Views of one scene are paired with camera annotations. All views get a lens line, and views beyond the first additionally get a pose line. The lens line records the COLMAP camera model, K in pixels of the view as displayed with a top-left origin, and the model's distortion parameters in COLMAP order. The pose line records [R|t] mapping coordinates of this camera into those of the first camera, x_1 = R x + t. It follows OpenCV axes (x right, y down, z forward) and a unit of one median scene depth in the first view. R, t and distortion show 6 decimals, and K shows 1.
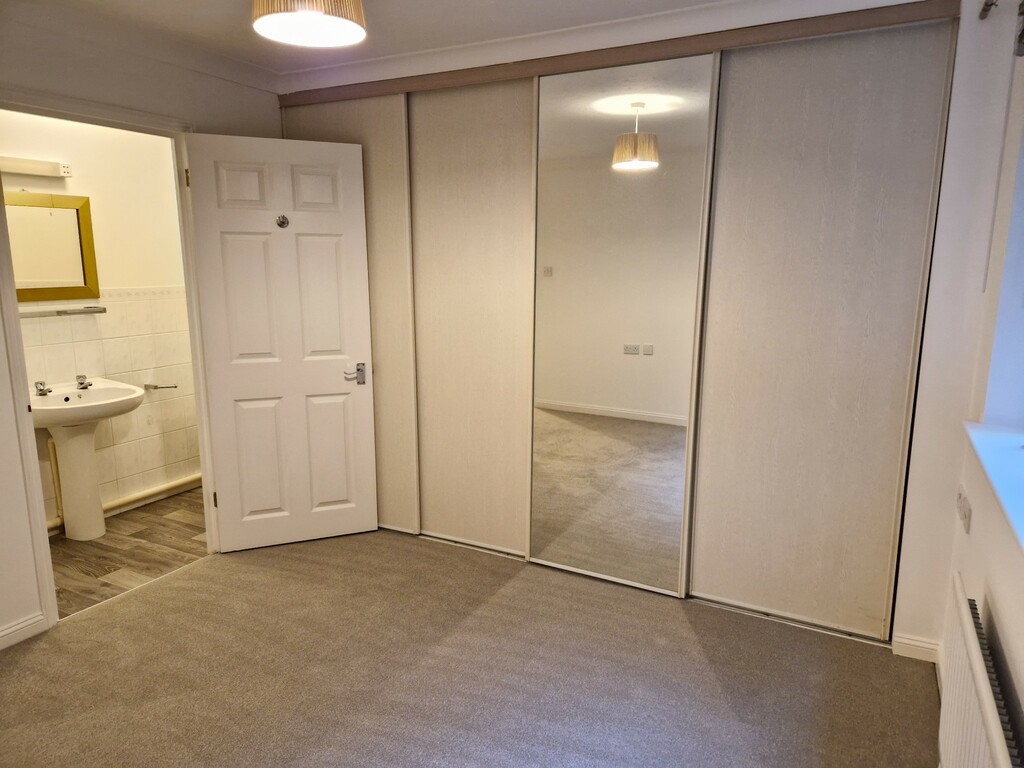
lens RADIAL K [[685.0, 0, 517.7], [0, 685.0, 384.2], [0, 0, 1]] dist [0.104868, -0.099714]
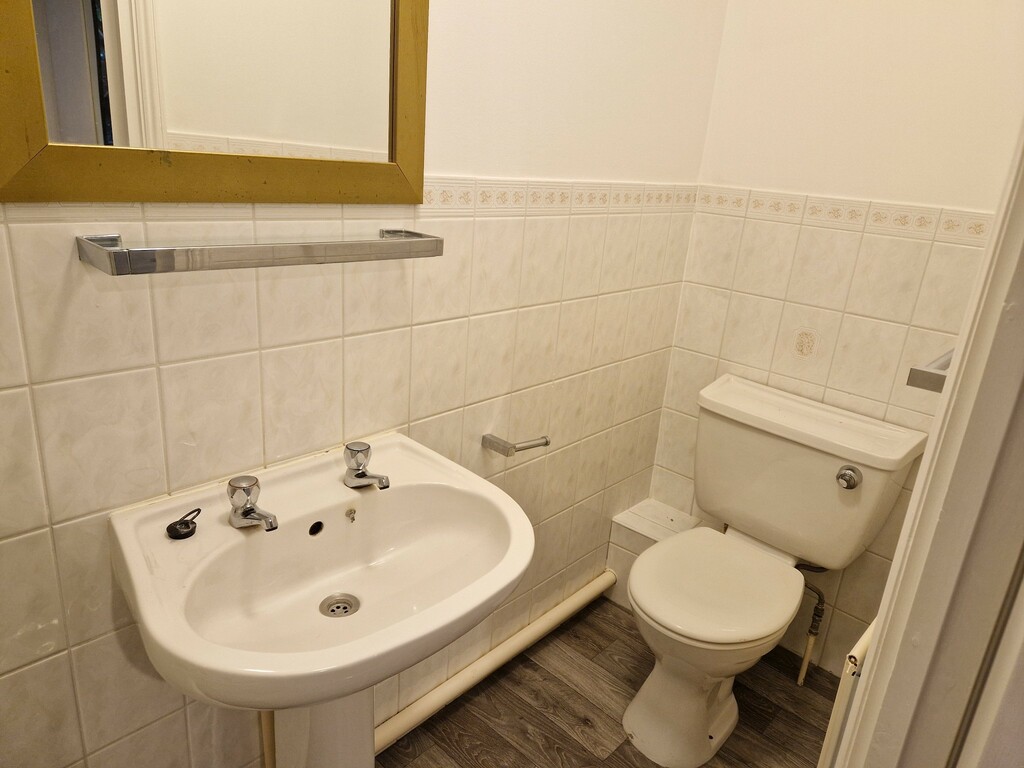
lens RADIAL K [[685.0, 0, 517.7], [0, 685.0, 384.2], [0, 0, 1]] dist [0.104868, -0.099714]
pose [[0.962229, 0.156966, -0.222436, -0.472135], [-0.124785, 0.980460, 0.152078, -0.095927], [0.241960, -0.118577, 0.963013, 0.696030]]
